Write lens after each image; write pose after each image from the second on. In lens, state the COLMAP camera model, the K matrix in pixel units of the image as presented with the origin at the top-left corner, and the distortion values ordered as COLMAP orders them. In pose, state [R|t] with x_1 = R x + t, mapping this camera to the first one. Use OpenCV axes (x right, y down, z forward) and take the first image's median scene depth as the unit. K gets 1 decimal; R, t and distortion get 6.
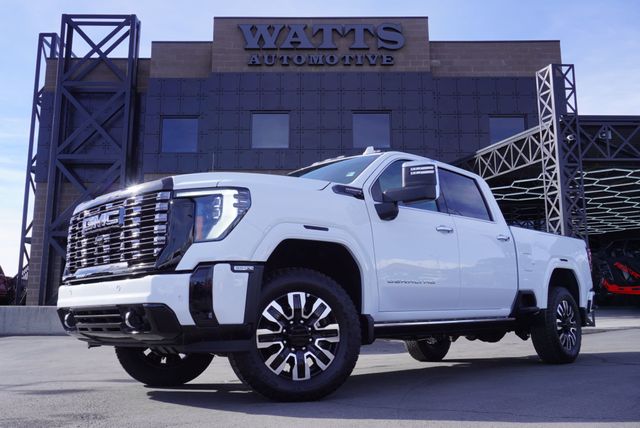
lens RADIAL K [[598.3, 0, 320.0], [0, 598.3, 214.0], [0, 0, 1]] dist [-0.000632, -0.000634]
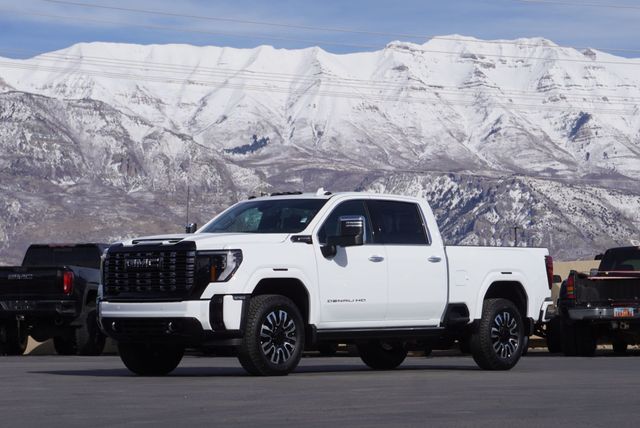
lens RADIAL K [[1909.1, 0, 309.9], [0, 1909.1, 214.1], [0, 0, 1]] dist [0.061310, -0.183533]
pose [[0.998666, 0.016176, 0.049035, -0.183004], [-0.022032, 0.992367, 0.121338, -0.754415], [-0.046698, -0.122257, 0.991399, -4.080093]]
